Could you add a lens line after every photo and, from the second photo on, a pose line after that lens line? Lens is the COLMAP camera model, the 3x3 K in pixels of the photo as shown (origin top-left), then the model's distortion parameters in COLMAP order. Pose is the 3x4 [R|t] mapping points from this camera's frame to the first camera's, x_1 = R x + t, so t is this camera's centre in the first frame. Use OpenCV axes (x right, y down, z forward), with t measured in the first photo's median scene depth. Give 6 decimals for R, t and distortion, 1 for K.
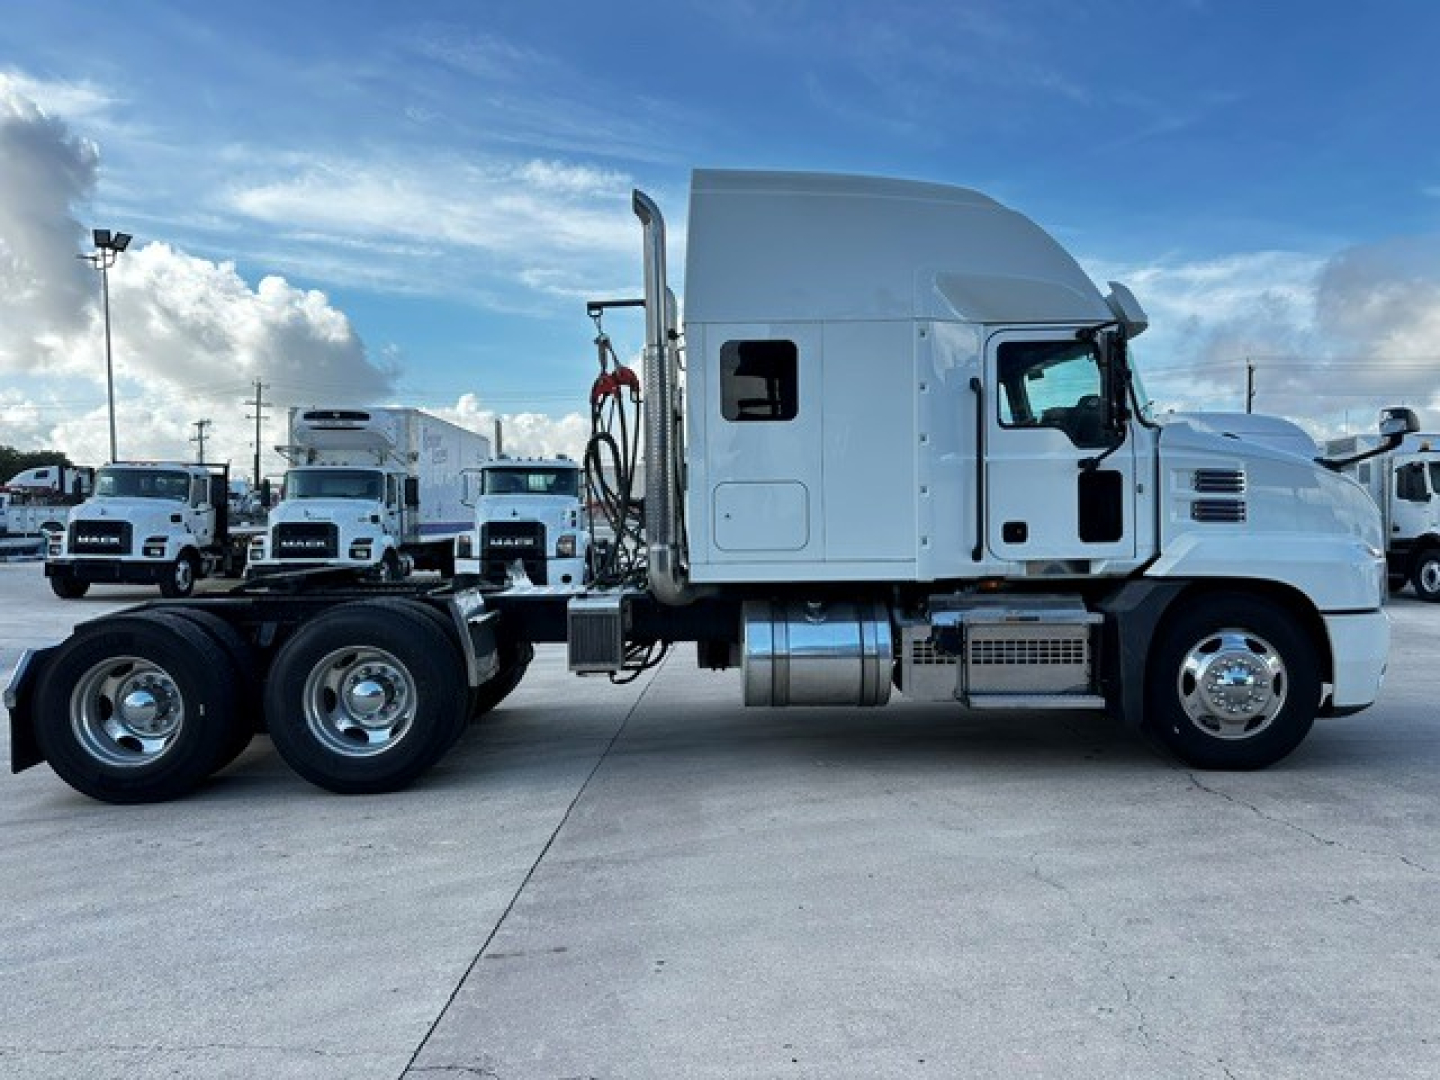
lens RADIAL K [[1088.2, 0, 681.1], [0, 1088.2, 544.1], [0, 0, 1]] dist [0.006658, -0.005069]
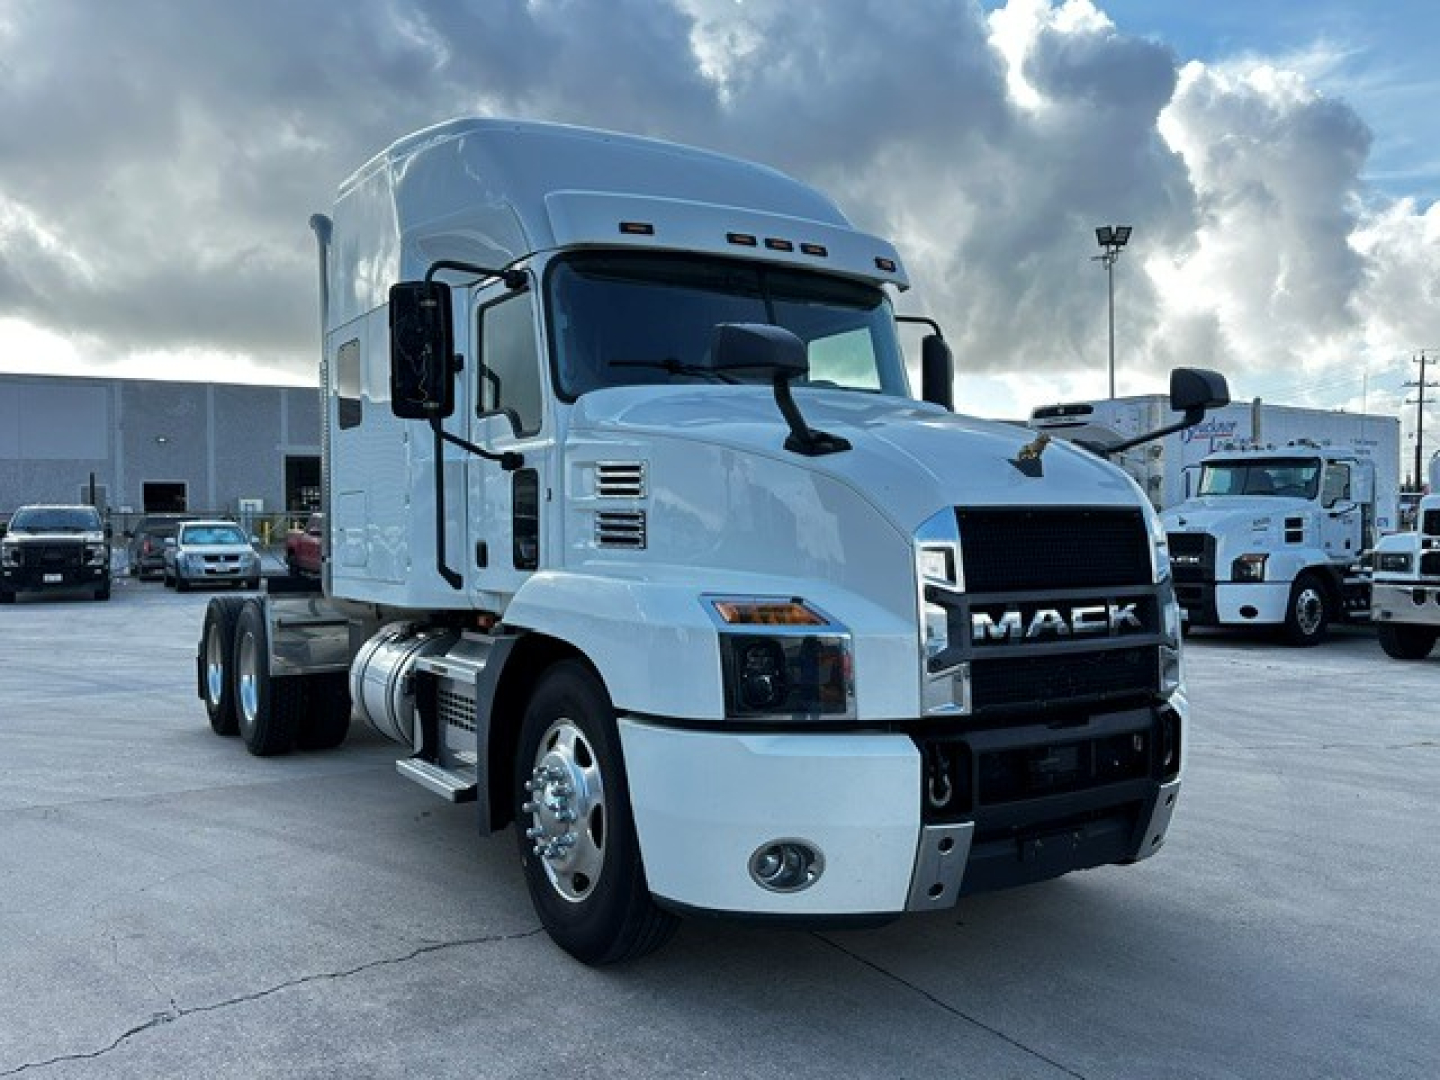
lens RADIAL K [[1240.1, 0, 758.4], [0, 1240.1, 540.5], [0, 0, 1]] dist [0.097993, -0.184708]
pose [[0.509680, 0.016050, -0.860214, 0.458142], [-0.024486, 0.999692, 0.004145, -0.011560], [0.860016, 0.018950, 0.509916, 0.287824]]
